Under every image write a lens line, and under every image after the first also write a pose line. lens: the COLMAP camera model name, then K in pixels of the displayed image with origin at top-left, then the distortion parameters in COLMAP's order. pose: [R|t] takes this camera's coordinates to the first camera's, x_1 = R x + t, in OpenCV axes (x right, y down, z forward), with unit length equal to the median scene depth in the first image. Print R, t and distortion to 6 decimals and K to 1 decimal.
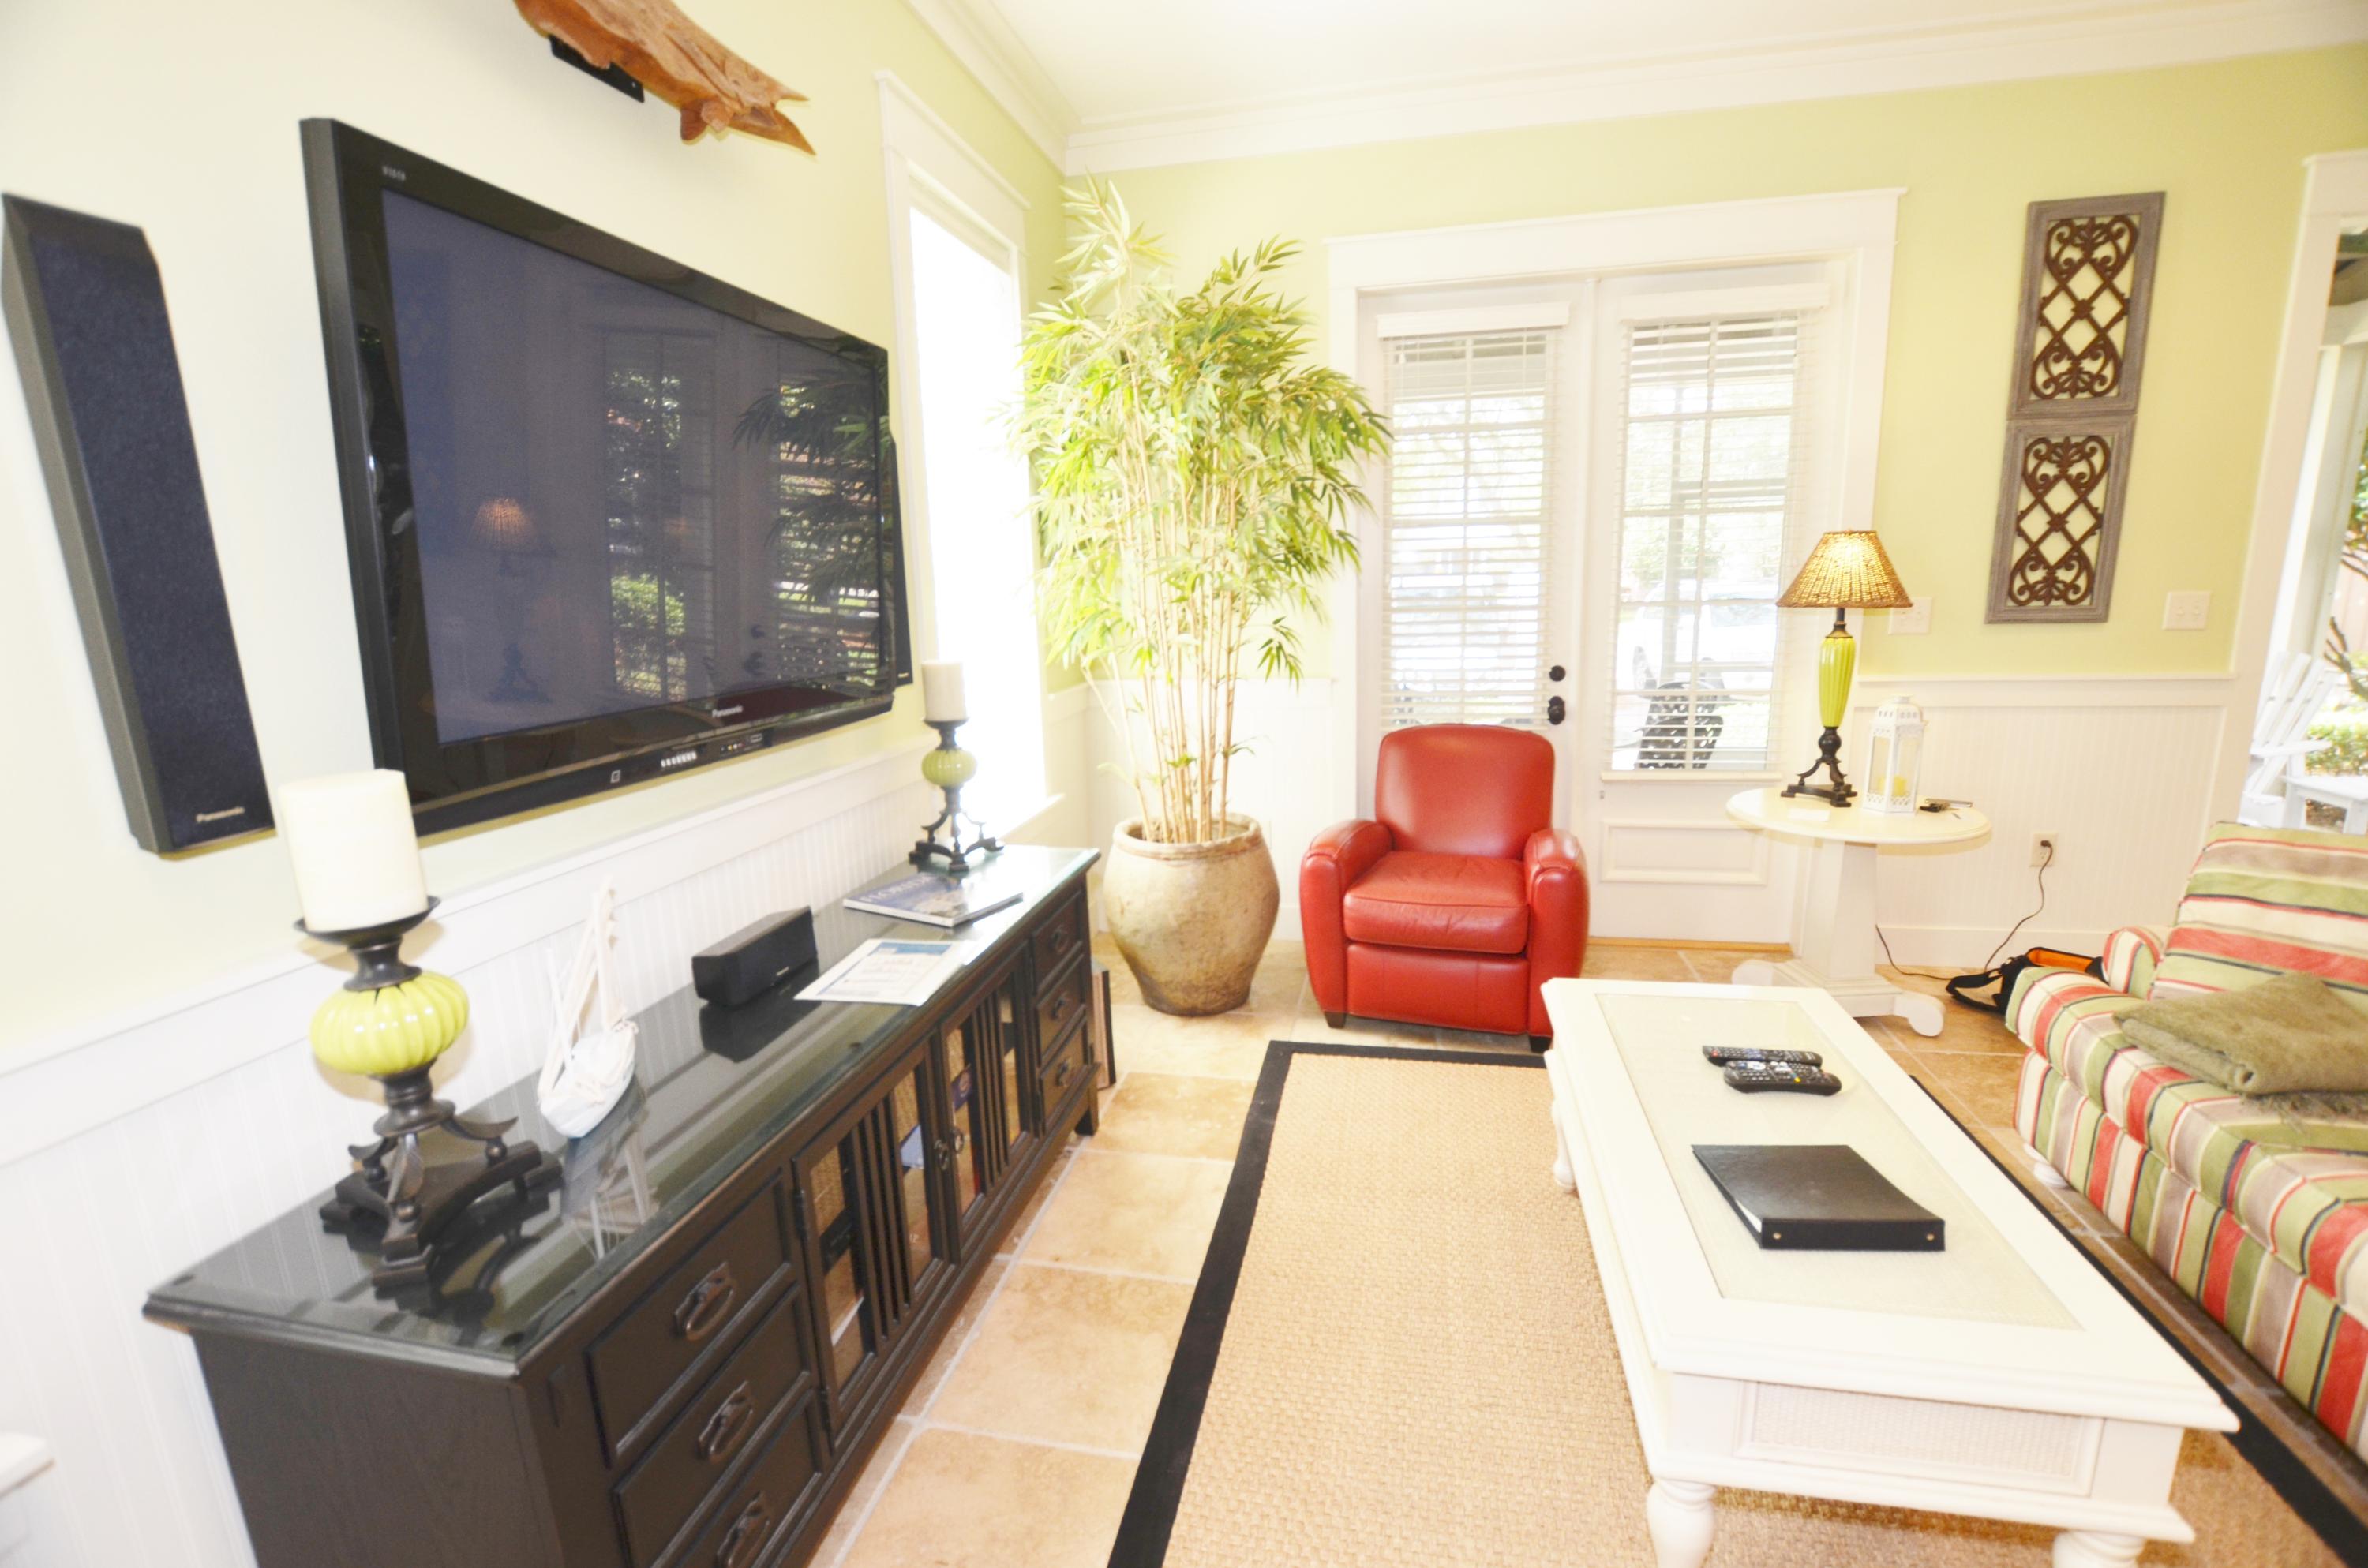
lens RADIAL K [[1042.9, 0, 1184.0], [0, 1042.9, 784.0], [0, 0, 1]] dist [-0.022770, 0.000338]
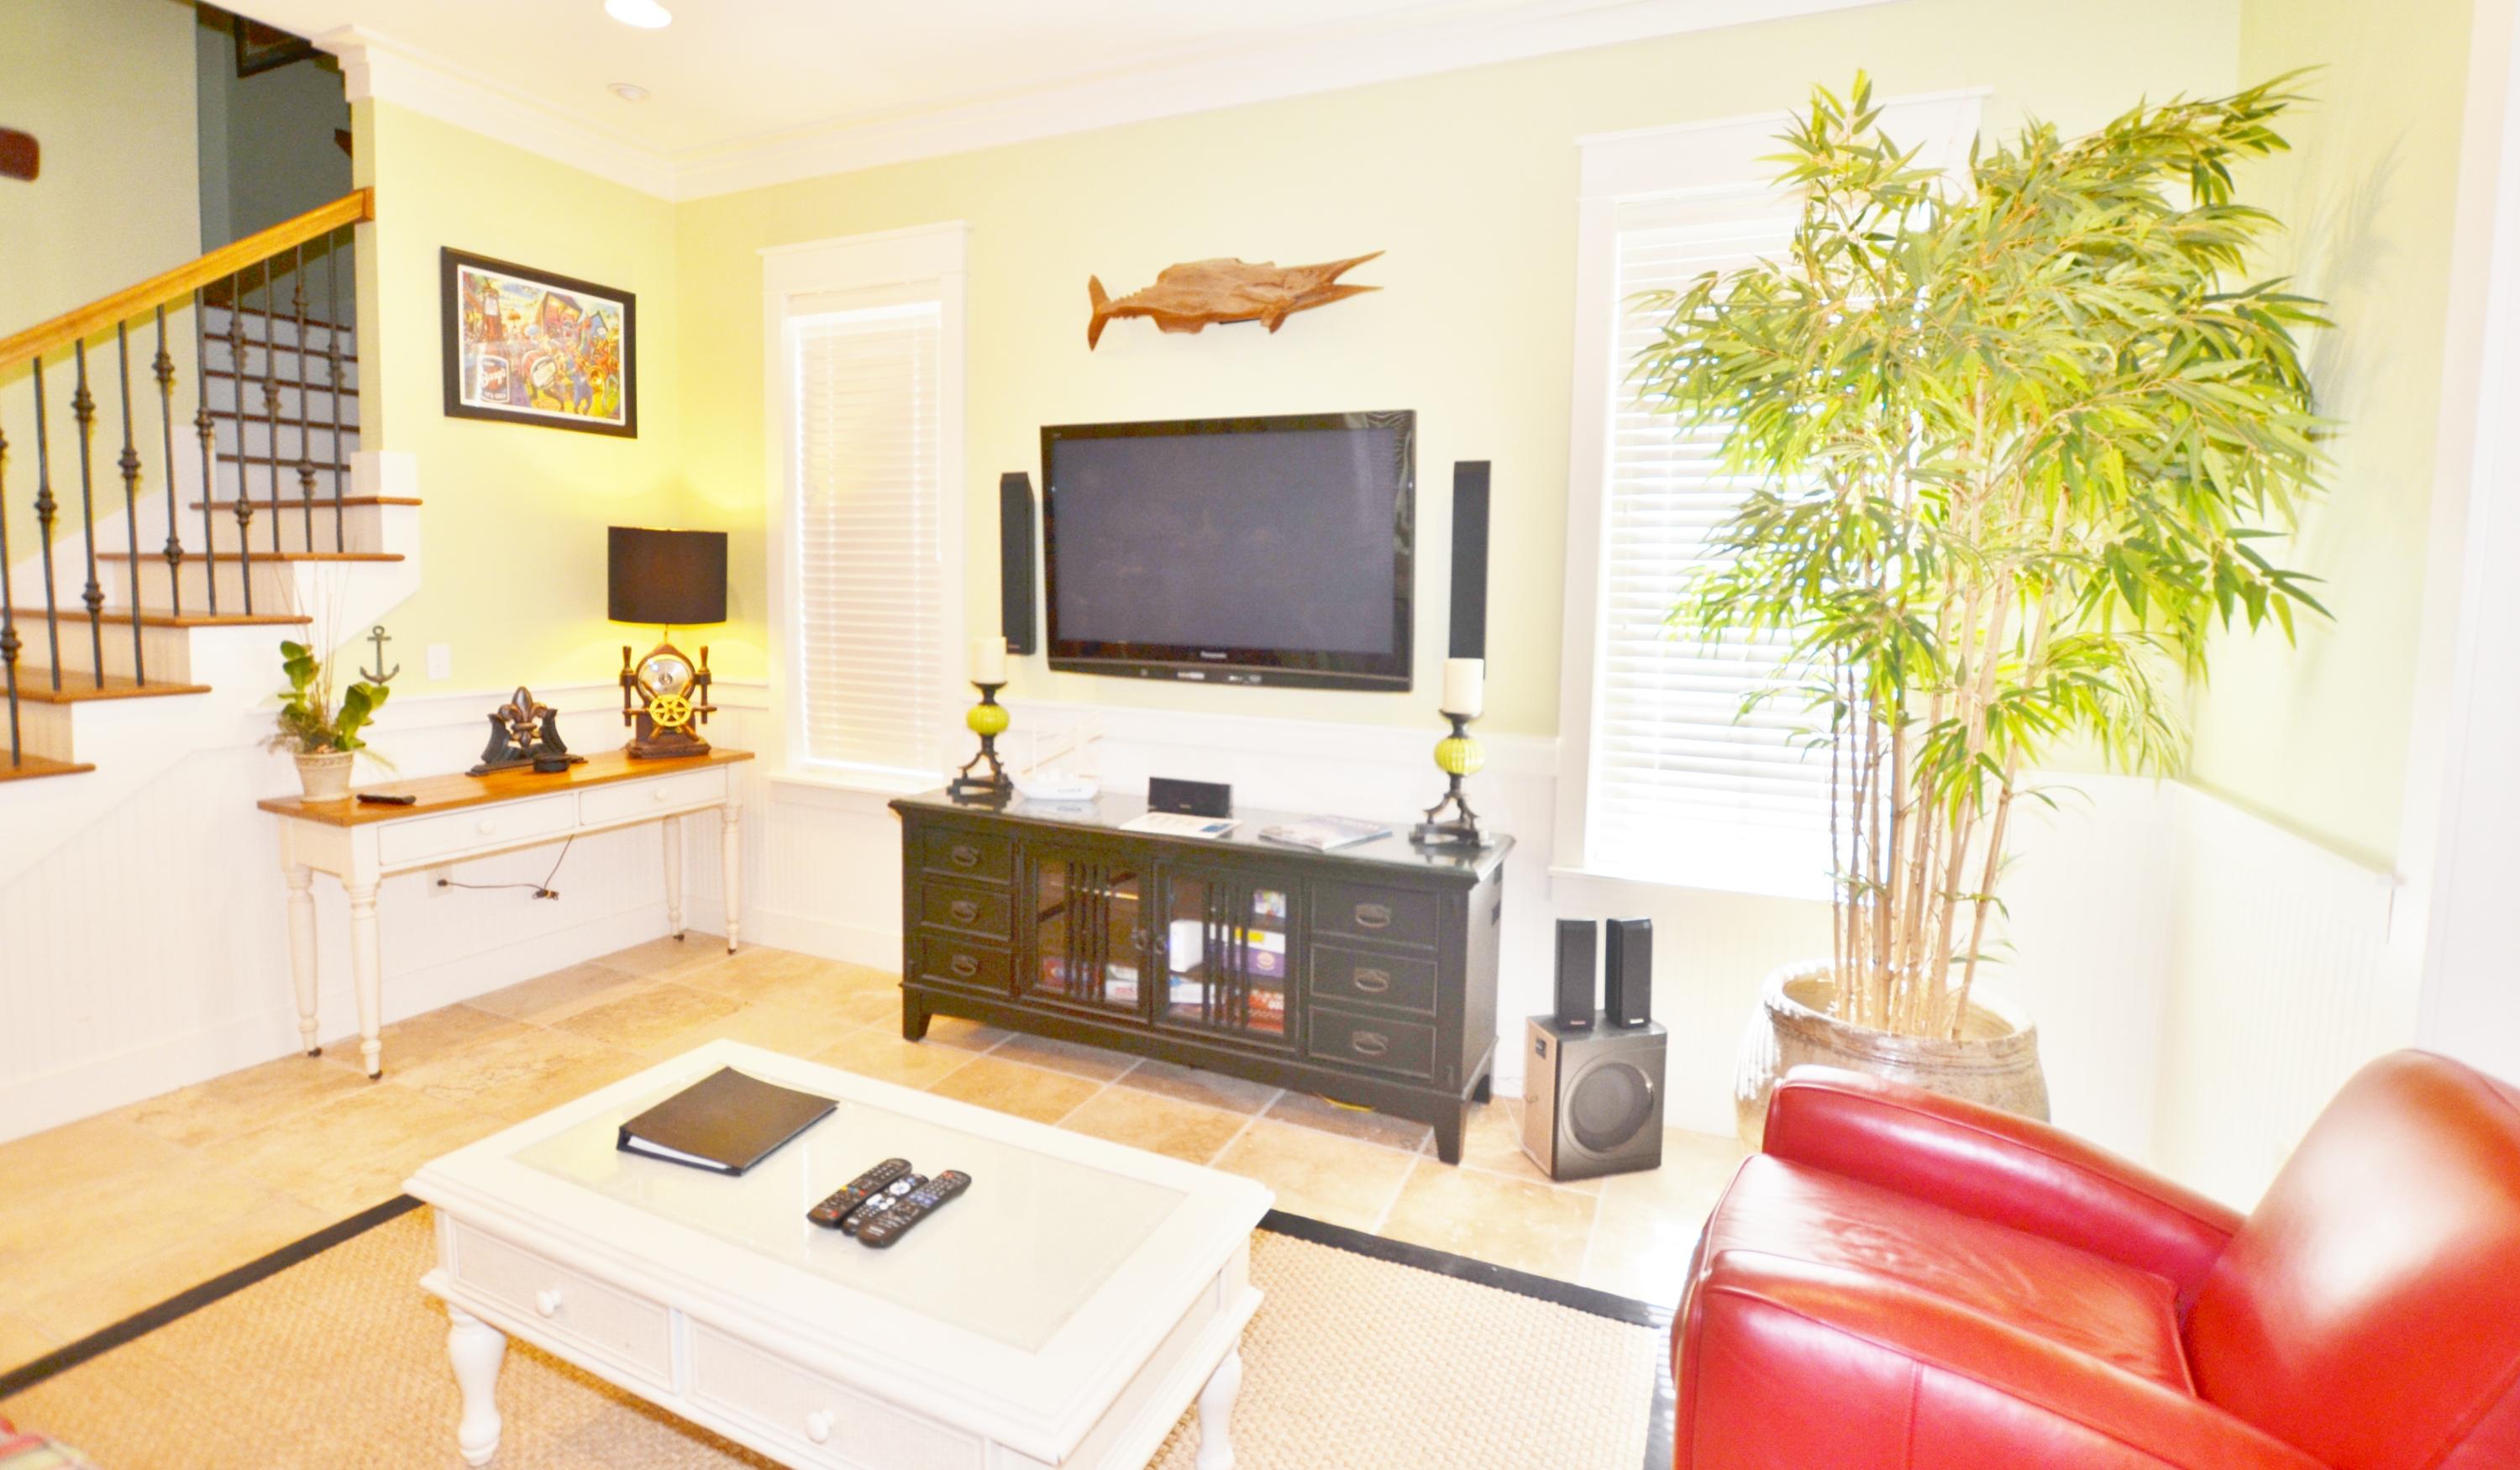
lens RADIAL K [[1120.7, 0, 1259.4], [0, 1120.7, 667.4], [0, 0, 1]] dist [-0.046046, -0.000009]
pose [[-0.200416, 0.097469, -0.974850, 0.752563], [-0.208021, 0.968117, 0.139562, -0.178485], [0.957372, 0.230760, -0.173751, 0.761741]]
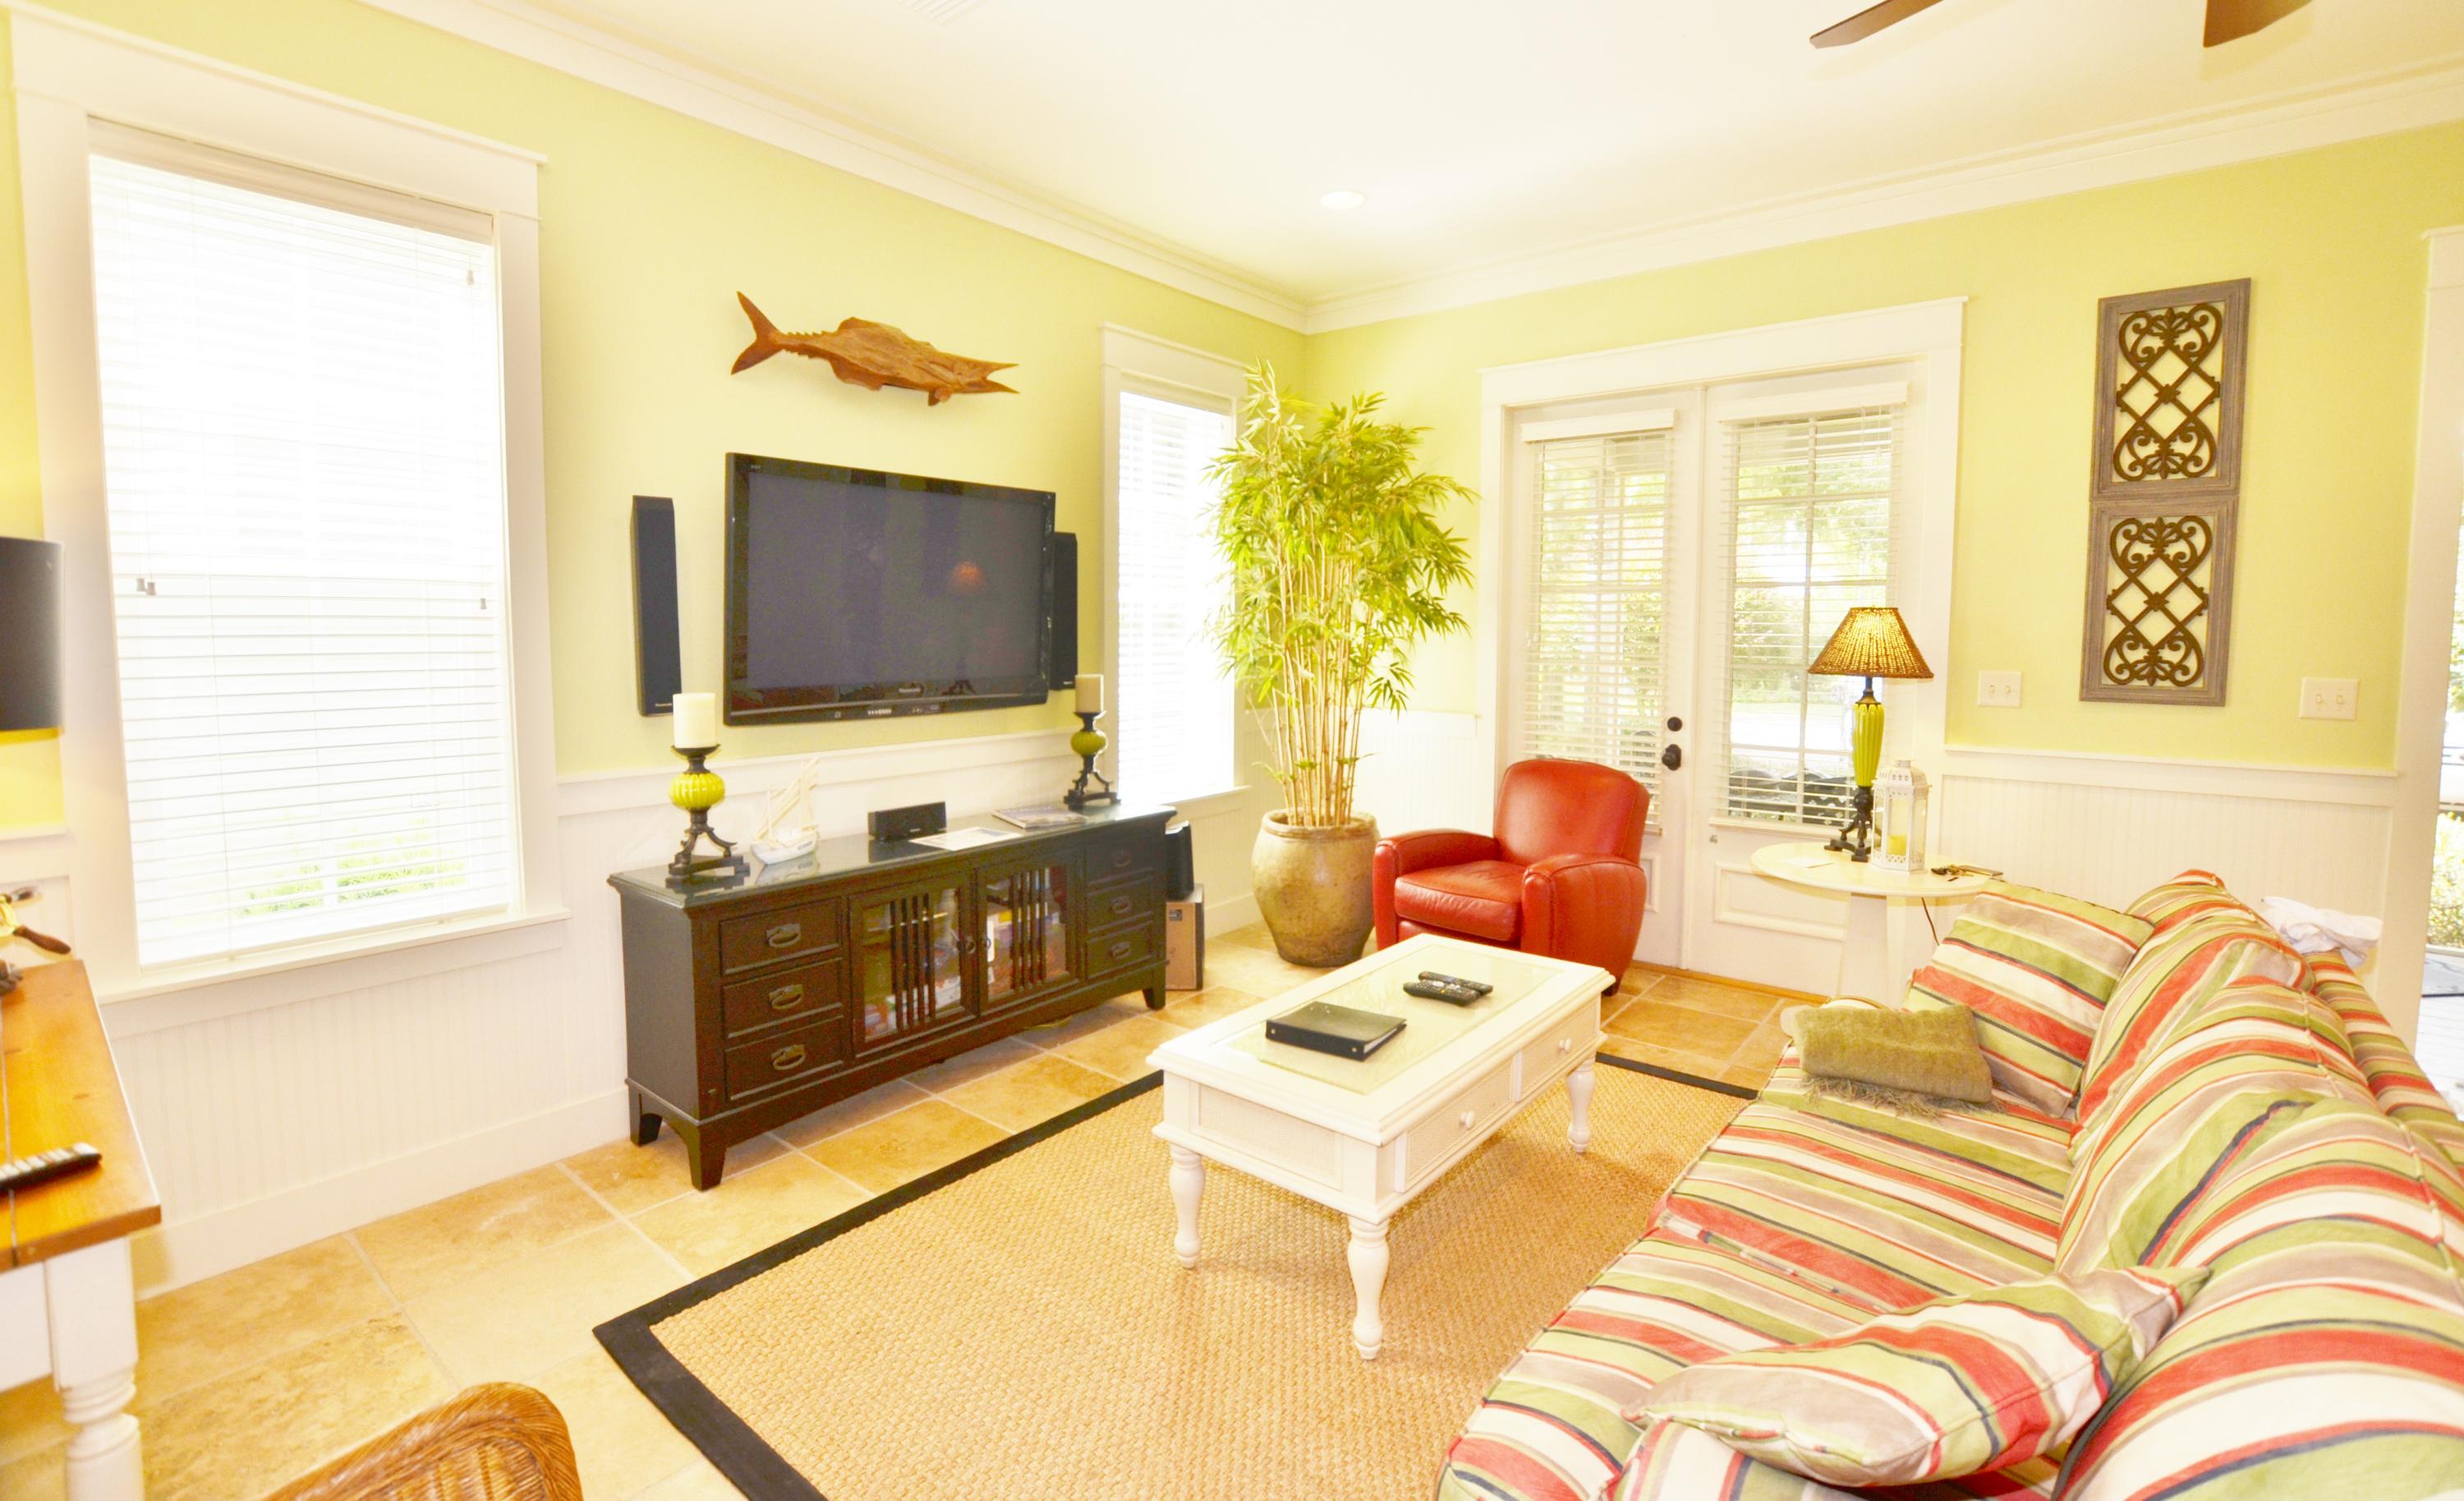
lens RADIAL K [[1081.2, 0, 1236.6], [0, 1081.2, 693.8], [0, 0, 1]] dist [-0.036813, -0.000079]
pose [[0.889992, 0.061274, -0.451840, 0.543023], [-0.116980, 0.988447, -0.096372, 0.032028], [0.440715, 0.138627, 0.886878, -0.273128]]
